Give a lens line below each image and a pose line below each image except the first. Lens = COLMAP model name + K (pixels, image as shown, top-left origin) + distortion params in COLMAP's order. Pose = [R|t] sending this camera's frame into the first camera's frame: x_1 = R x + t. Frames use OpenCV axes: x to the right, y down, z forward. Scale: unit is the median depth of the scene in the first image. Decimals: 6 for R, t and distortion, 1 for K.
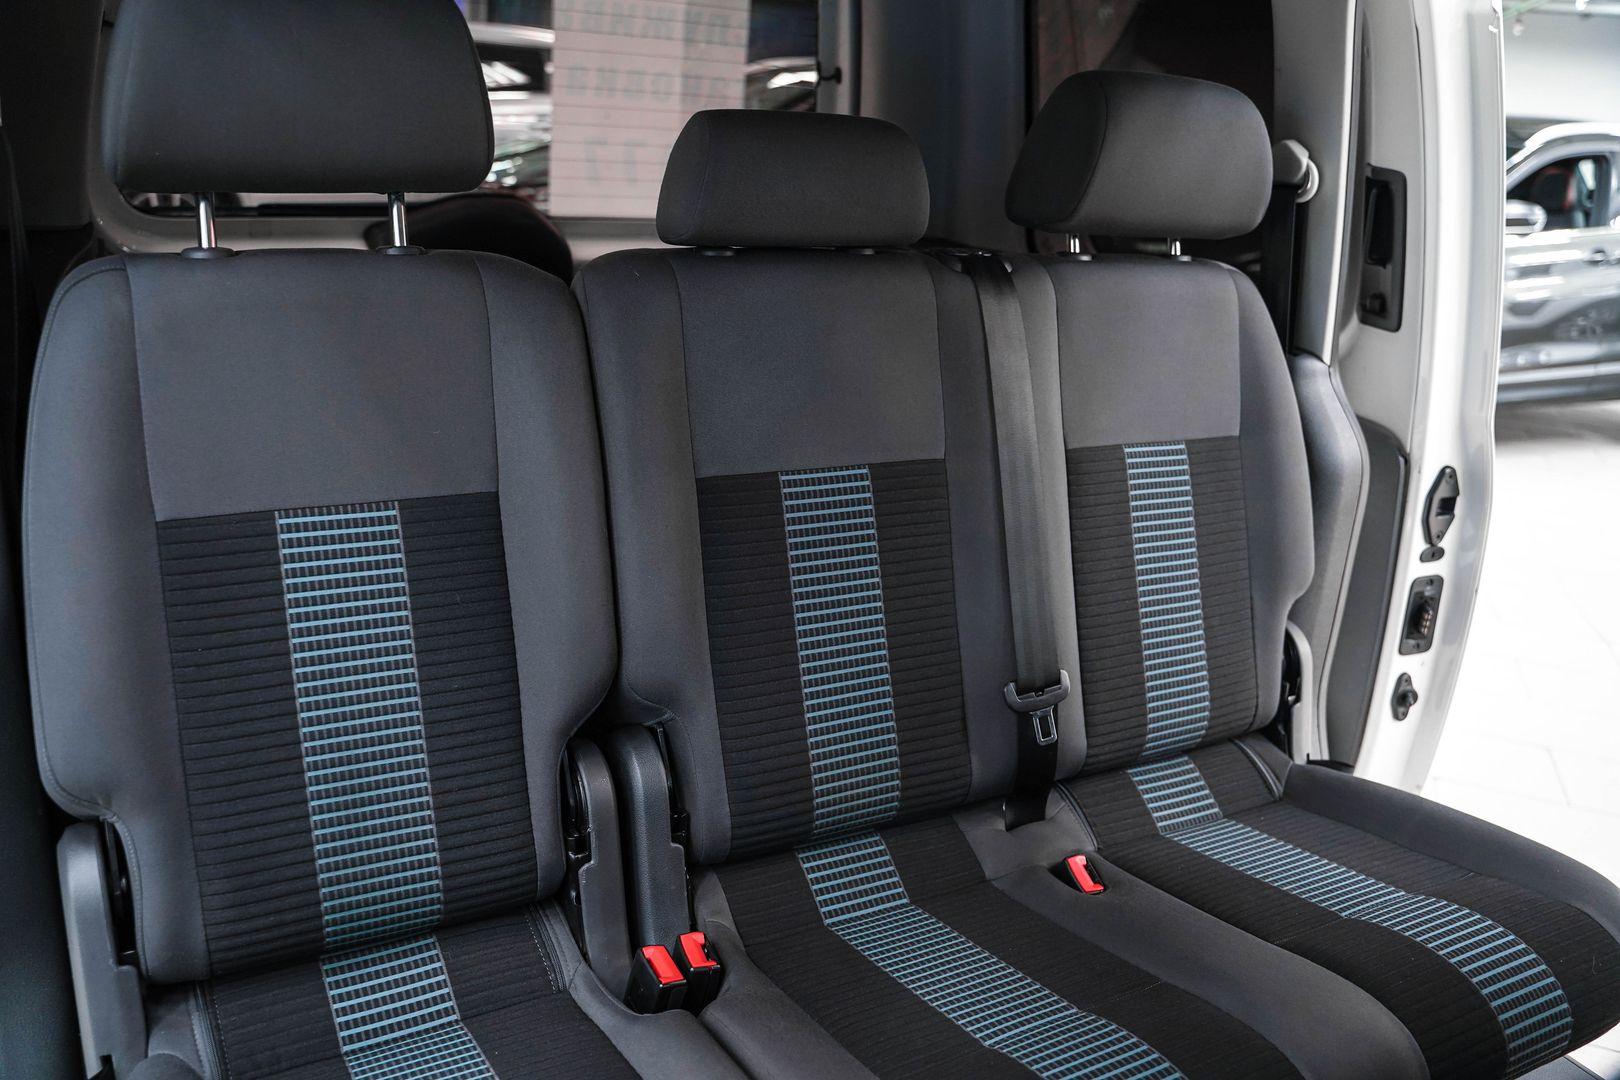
lens RADIAL K [[1358.5, 0, 810.0], [0, 1358.5, 540.0], [0, 0, 1]] dist [-0.116699, 0.091708]
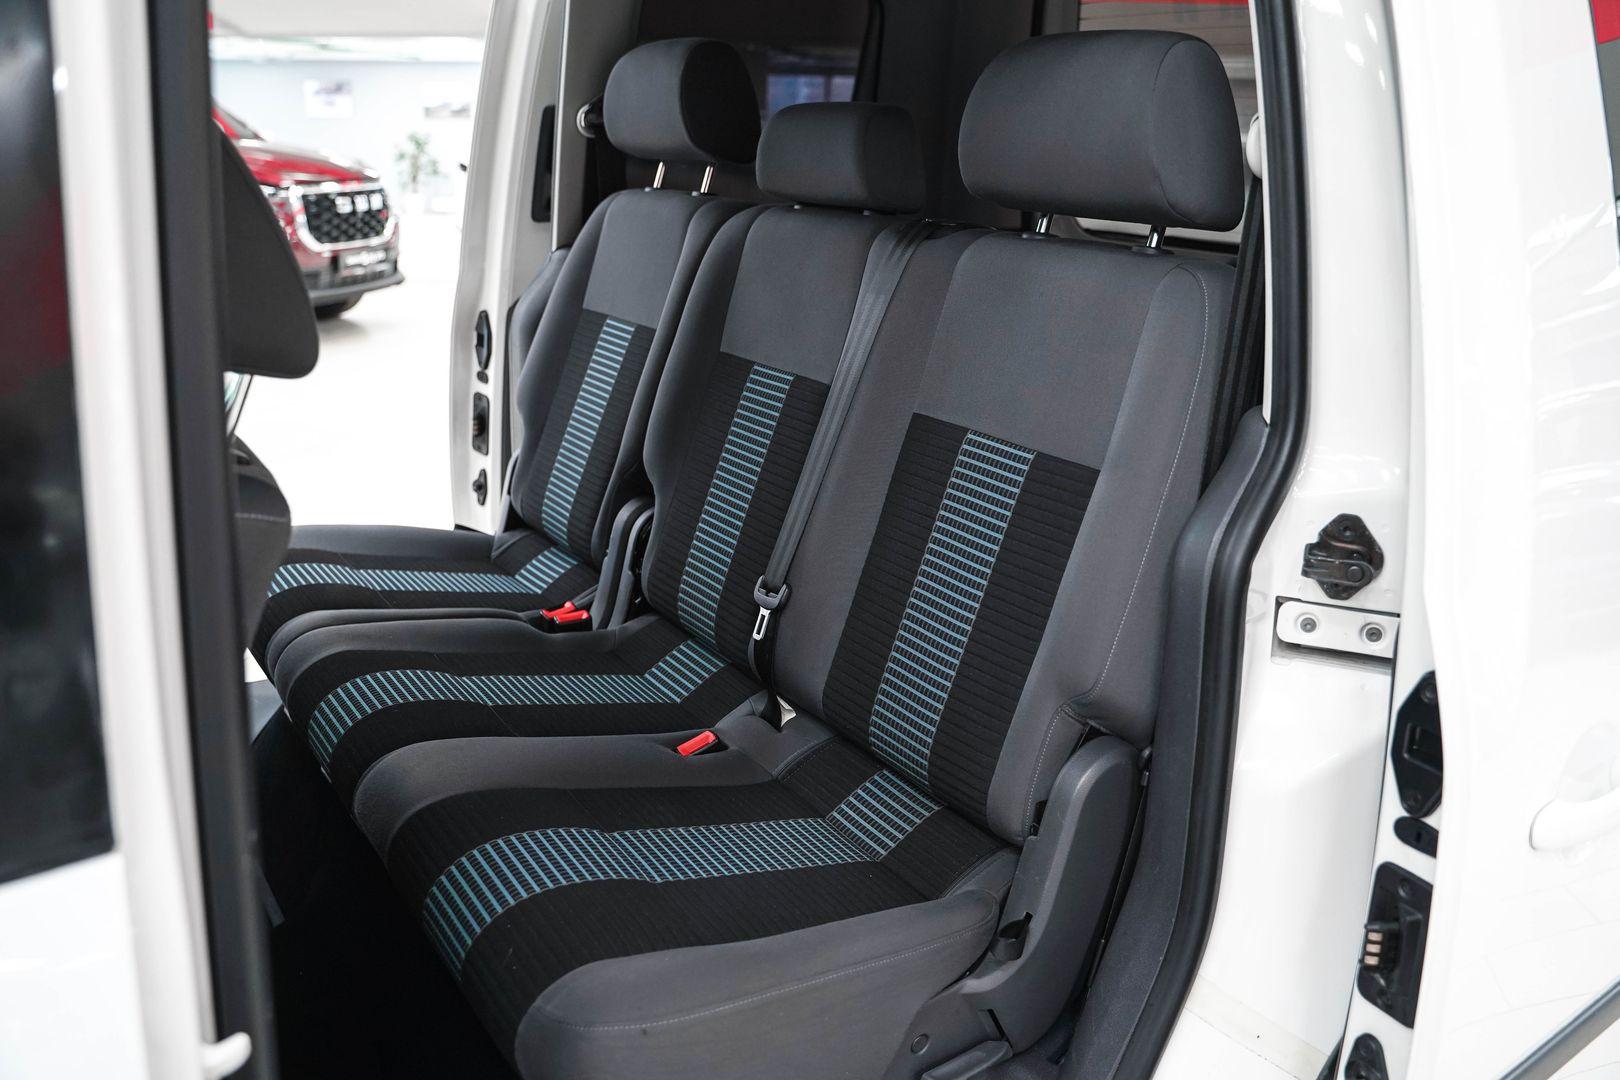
lens RADIAL K [[1358.5, 0, 810.0], [0, 1358.5, 540.0], [0, 0, 1]] dist [-0.116699, 0.091708]
pose [[0.049901, 0.214636, -0.975419, 1.150187], [-0.372201, 0.910281, 0.181262, -0.127149], [0.926810, 0.354006, 0.125311, 0.776652]]
